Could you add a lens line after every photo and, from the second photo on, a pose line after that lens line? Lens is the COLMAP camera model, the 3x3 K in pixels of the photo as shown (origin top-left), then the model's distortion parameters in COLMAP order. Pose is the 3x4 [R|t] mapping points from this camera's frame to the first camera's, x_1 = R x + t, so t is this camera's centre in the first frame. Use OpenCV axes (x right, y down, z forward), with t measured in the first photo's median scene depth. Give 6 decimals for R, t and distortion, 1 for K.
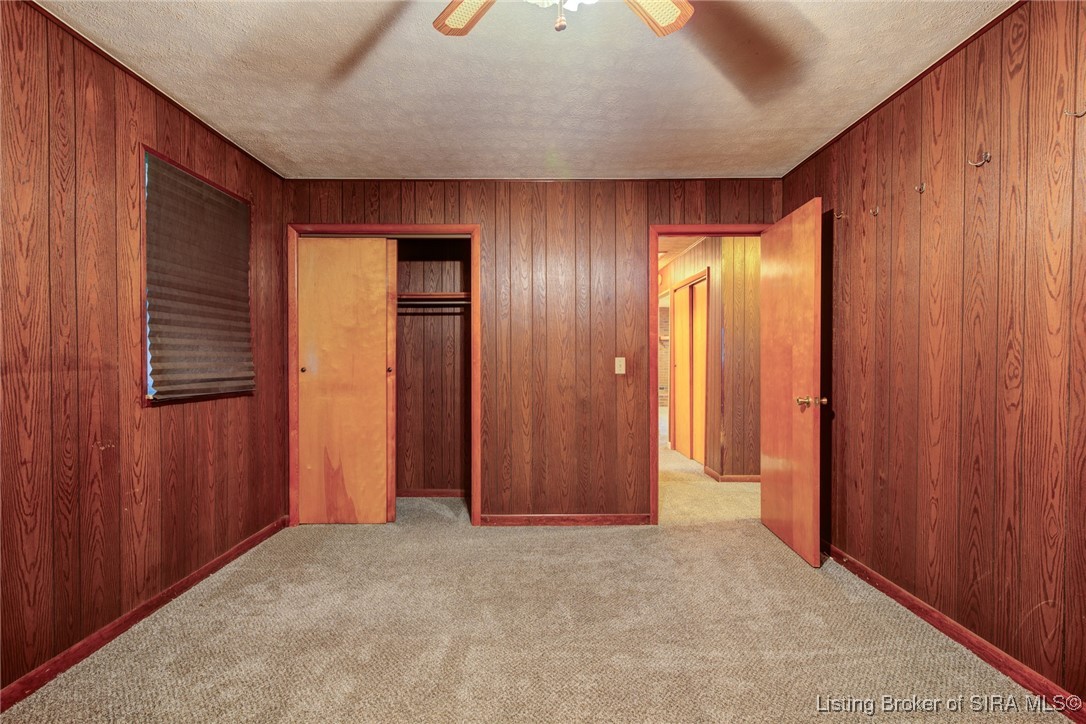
lens RADIAL K [[497.4, 0, 540.3], [0, 497.4, 362.6], [0, 0, 1]] dist [0.001144, 0.000257]
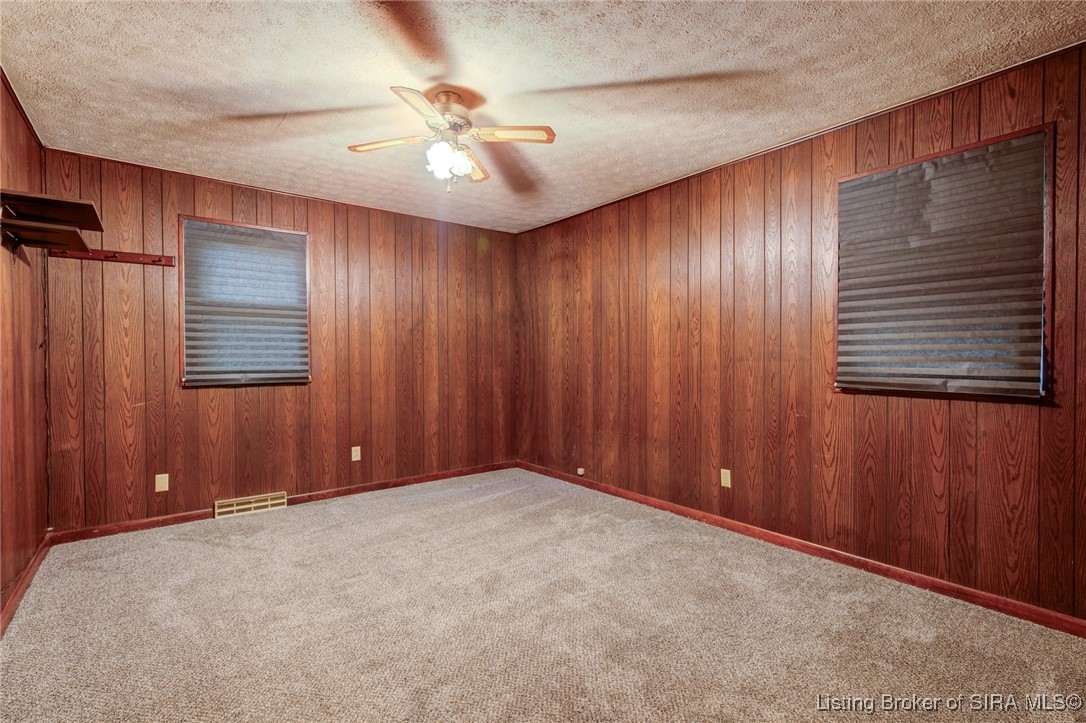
lens RADIAL K [[497.4, 0, 541.5], [0, 497.4, 360.8], [0, 0, 1]] dist [0.001144, 0.000257]
pose [[-0.792535, 0.010424, -0.609737, 0.543537], [-0.001117, 0.999827, 0.018545, -0.010947], [0.609825, 0.015379, -0.792387, 1.555911]]
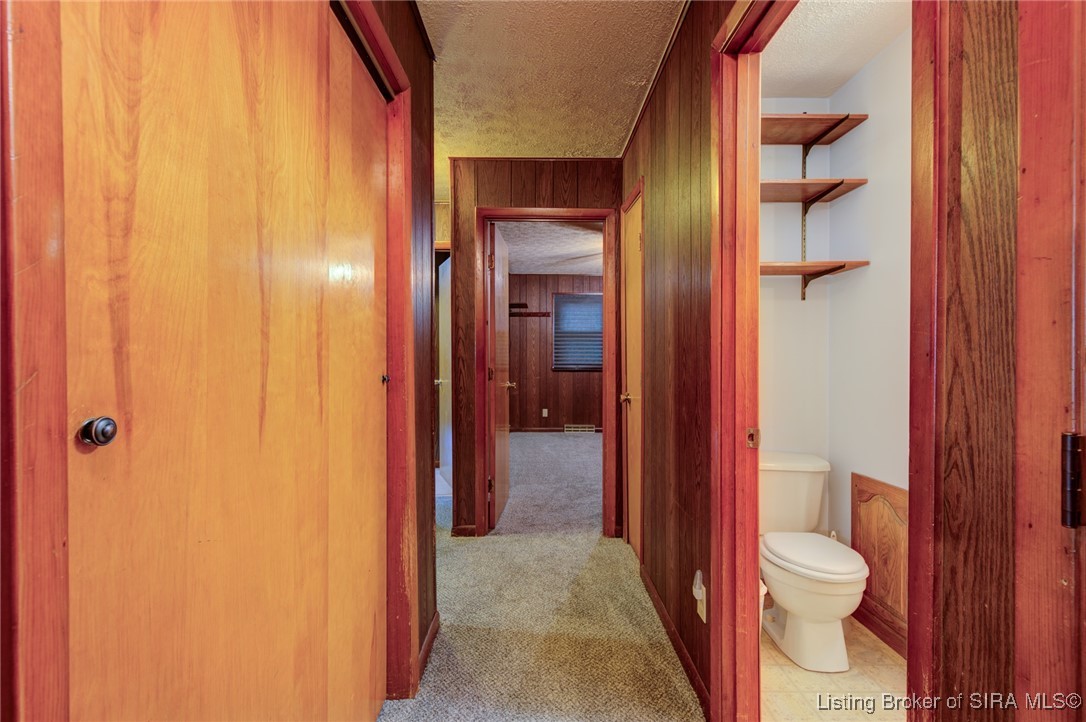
lens RADIAL K [[497.4, 0, 544.2], [0, 497.4, 358.6], [0, 0, 1]] dist [0.001144, 0.000257]
pose [[-0.999930, -0.000617, 0.011775, 0.530056], [-0.000532, 0.999974, 0.007235, -0.009738], [-0.011780, 0.007228, -0.999904, 2.074249]]
